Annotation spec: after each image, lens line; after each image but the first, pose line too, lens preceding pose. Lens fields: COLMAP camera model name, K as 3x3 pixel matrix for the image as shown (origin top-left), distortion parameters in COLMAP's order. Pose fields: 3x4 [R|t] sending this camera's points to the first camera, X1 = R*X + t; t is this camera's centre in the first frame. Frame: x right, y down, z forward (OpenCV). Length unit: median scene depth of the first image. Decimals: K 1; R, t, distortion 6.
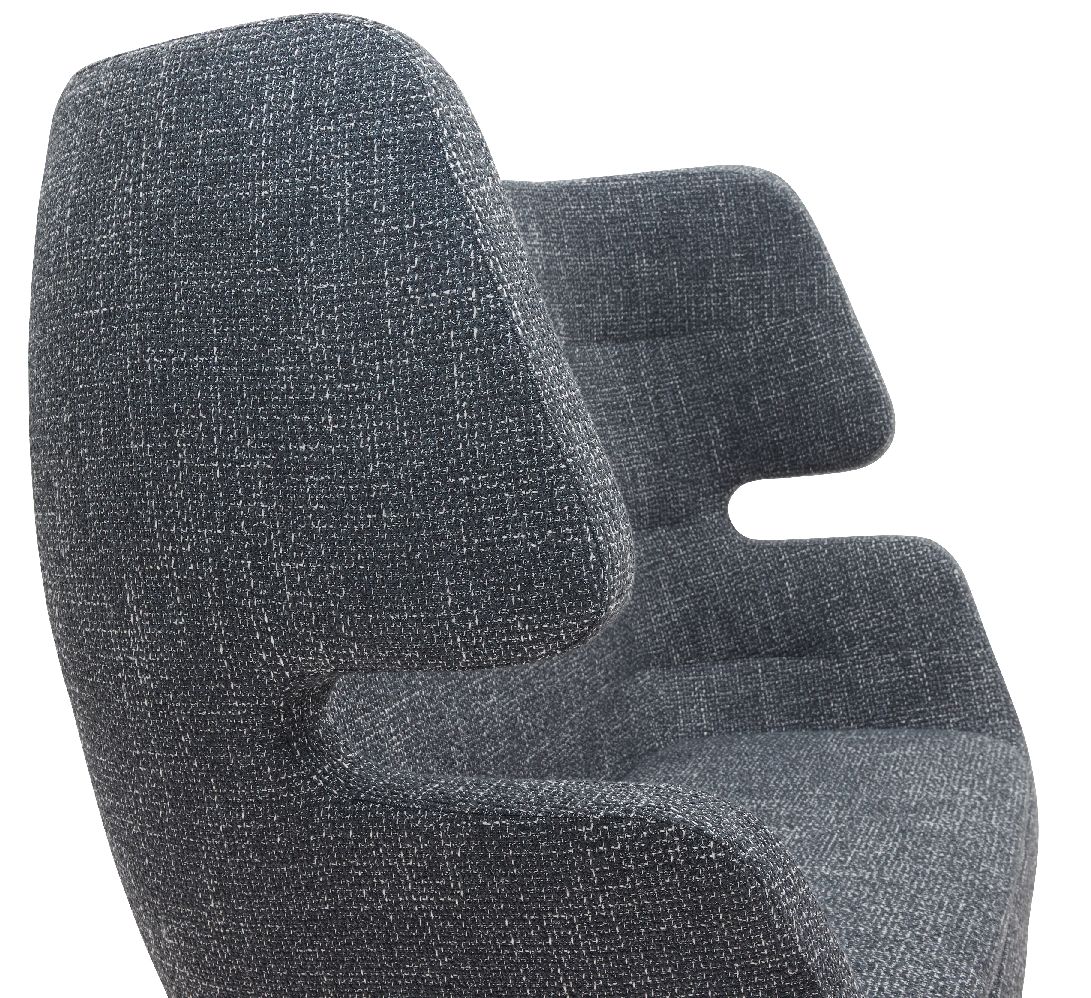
lens RADIAL K [[1567.0, 0, 560.7], [0, 1567.0, 459.1], [0, 0, 1]] dist [-0.008095, 0.000000]
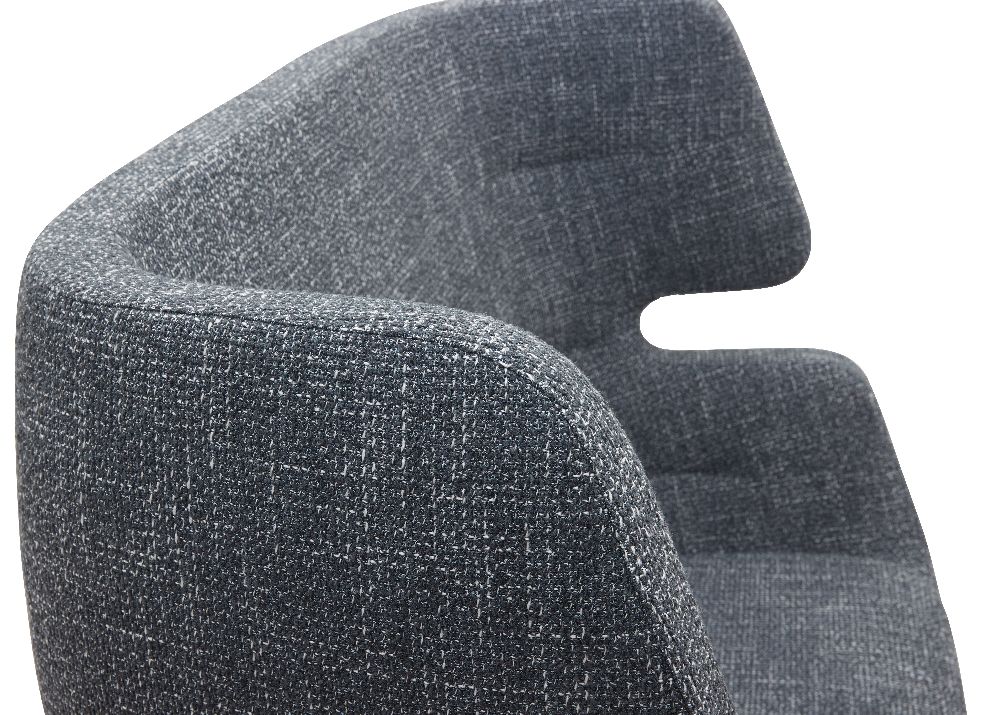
lens RADIAL K [[1411.8, 0, 487.5], [0, 1411.8, 354.6], [0, 0, 1]] dist [-0.037583, 0.000000]
pose [[0.992335, -0.053851, 0.111223, -0.198431], [0.019851, 0.957833, 0.286640, -0.457196], [-0.121969, -0.282235, 0.951560, 0.340680]]
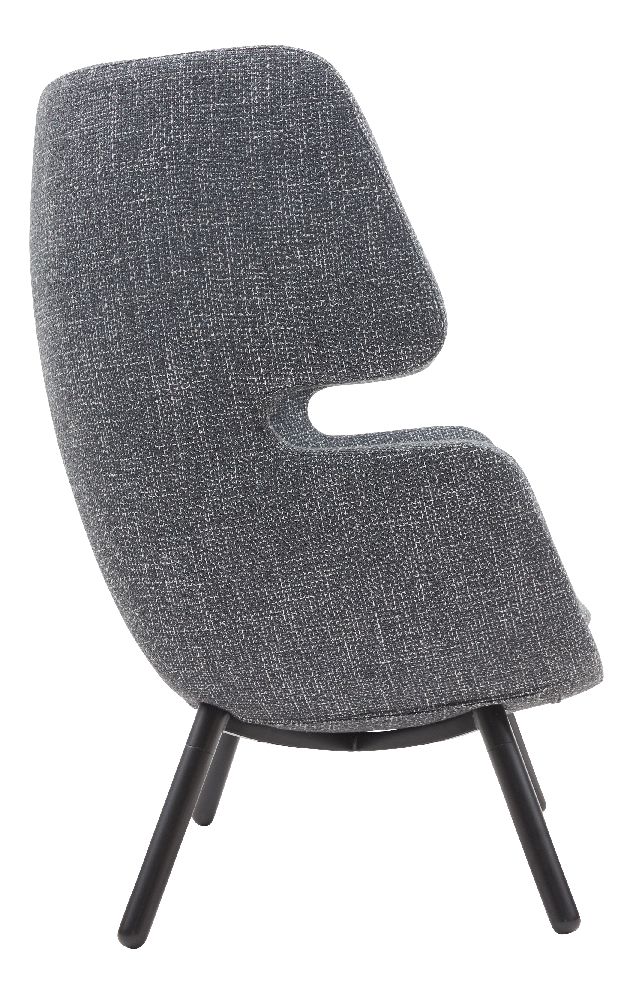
lens RADIAL K [[2619.7, 0, 318.9], [0, 2619.7, 496.4], [0, 0, 1]] dist [0.041840, 0.000000]
pose [[0.957806, -0.018308, 0.286831, -1.020000], [0.030900, 0.998744, -0.039436, 0.391169], [-0.285749, 0.046635, 0.957169, -2.038720]]
